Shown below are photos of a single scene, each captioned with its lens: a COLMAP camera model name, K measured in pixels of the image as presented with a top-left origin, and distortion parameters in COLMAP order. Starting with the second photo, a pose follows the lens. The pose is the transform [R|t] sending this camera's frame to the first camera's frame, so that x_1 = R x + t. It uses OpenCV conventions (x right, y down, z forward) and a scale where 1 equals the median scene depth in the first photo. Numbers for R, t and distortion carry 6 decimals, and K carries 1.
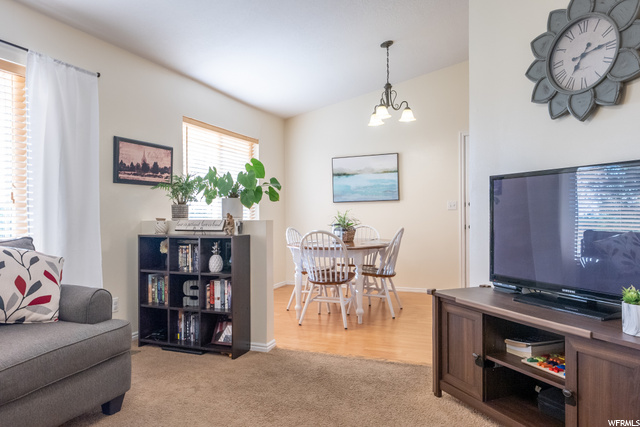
lens RADIAL K [[427.7, 0, 320.0], [0, 427.7, 213.5], [0, 0, 1]] dist [0.000193, -0.001265]
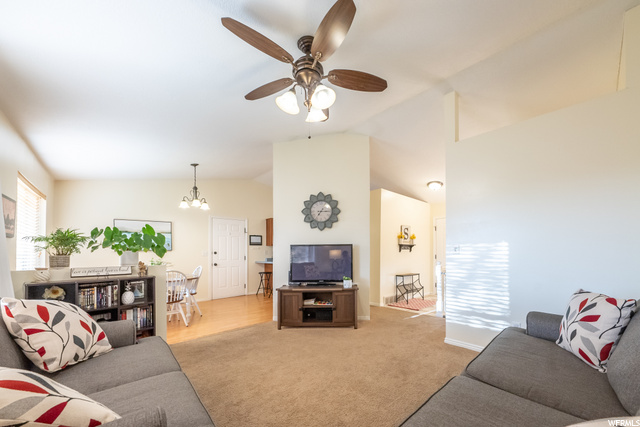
lens RADIAL K [[231.0, 0, 338.2], [0, 231.0, 251.4], [0, 0, 1]] dist [0.000320, 0.000011]
pose [[0.432384, 0.006681, 0.901665, -0.736789], [0.009136, 0.999889, -0.011790, -0.021774], [-0.901643, 0.013335, 0.432275, 0.065588]]
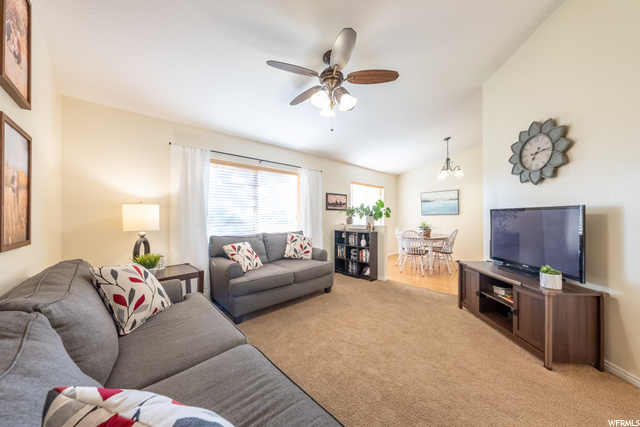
lens RADIAL K [[218.1, 0, 324.4], [0, 218.1, 213.5], [0, 0, 1]] dist [0.000895, 0.000047]
pose [[0.909220, -0.000008, -0.416315, 0.091522], [-0.004242, 0.999948, -0.009284, -0.047315], [0.416294, 0.010207, 0.909173, -0.293870]]
